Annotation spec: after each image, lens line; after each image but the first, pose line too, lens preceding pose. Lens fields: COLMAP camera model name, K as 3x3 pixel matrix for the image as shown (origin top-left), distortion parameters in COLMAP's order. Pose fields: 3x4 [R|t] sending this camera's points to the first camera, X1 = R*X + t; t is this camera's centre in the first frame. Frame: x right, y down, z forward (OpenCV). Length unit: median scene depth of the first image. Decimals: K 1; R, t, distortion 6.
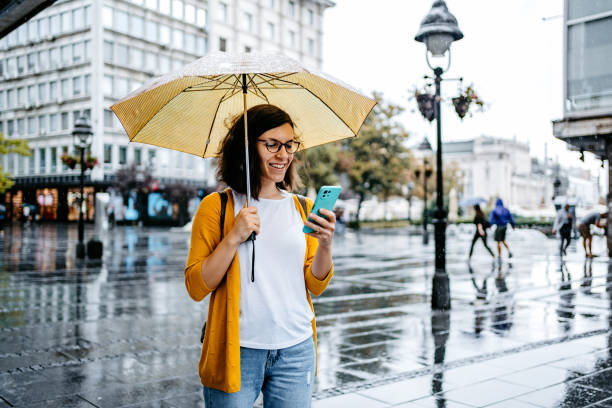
lens RADIAL K [[656.4, 0, 322.0], [0, 656.4, 201.4], [0, 0, 1]] dist [0.036923, 0.000000]
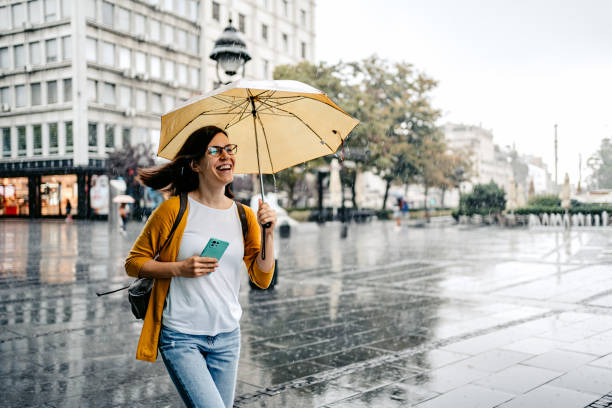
lens RADIAL K [[638.1, 0, 315.3], [0, 638.1, 204.6], [0, 0, 1]] dist [0.032747, 0.000000]
pose [[0.995187, -0.011461, 0.097323, -0.148085], [0.009473, 0.999737, 0.020863, 0.002370], [-0.097537, -0.019841, 0.995034, 0.202280]]
